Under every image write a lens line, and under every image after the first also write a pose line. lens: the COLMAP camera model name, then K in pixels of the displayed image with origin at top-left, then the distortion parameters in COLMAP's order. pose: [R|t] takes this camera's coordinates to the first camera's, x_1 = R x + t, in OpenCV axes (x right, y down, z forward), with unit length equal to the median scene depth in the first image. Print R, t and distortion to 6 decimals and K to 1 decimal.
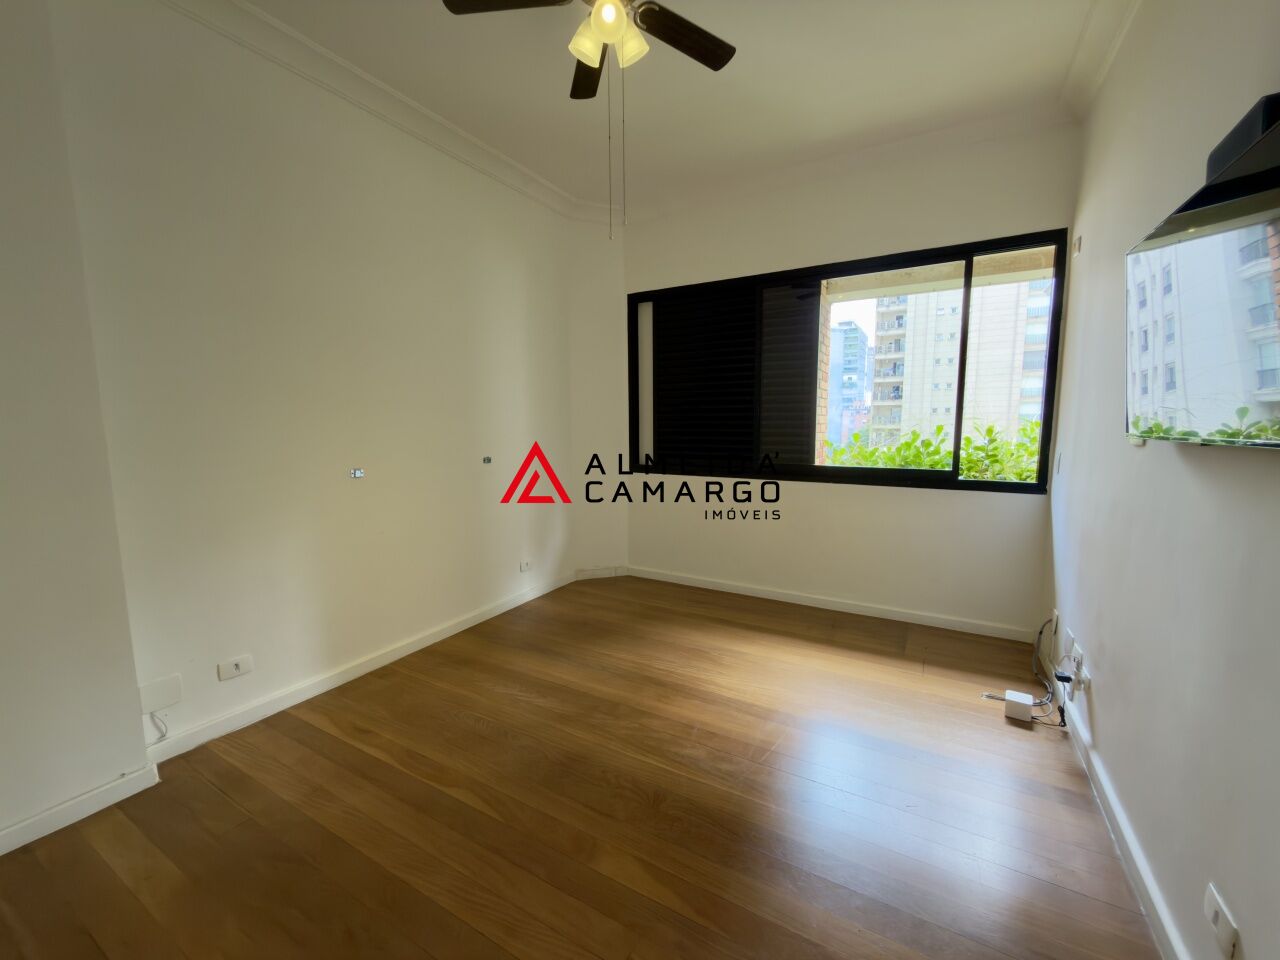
lens RADIAL K [[509.8, 0, 640.6], [0, 509.8, 481.7], [0, 0, 1]] dist [-0.001820, 0.000145]
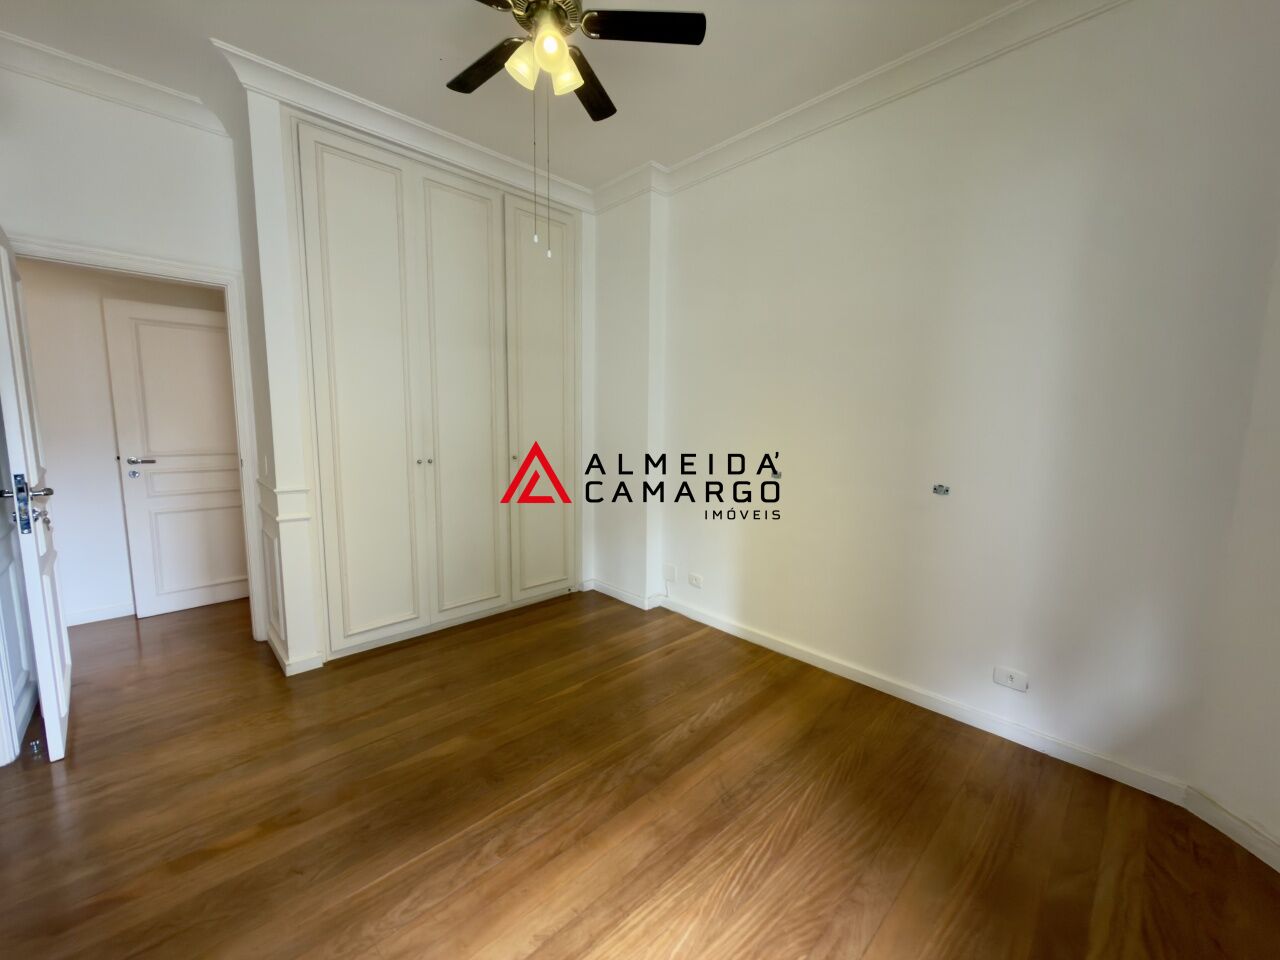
lens RADIAL K [[509.8, 0, 640.6], [0, 509.8, 481.7], [0, 0, 1]] dist [-0.001820, 0.000145]
pose [[-0.276458, 0.119316, -0.953590, 0.641816], [-0.128018, 0.978848, 0.159590, -0.148857], [0.952461, 0.166197, -0.255336, 1.040957]]
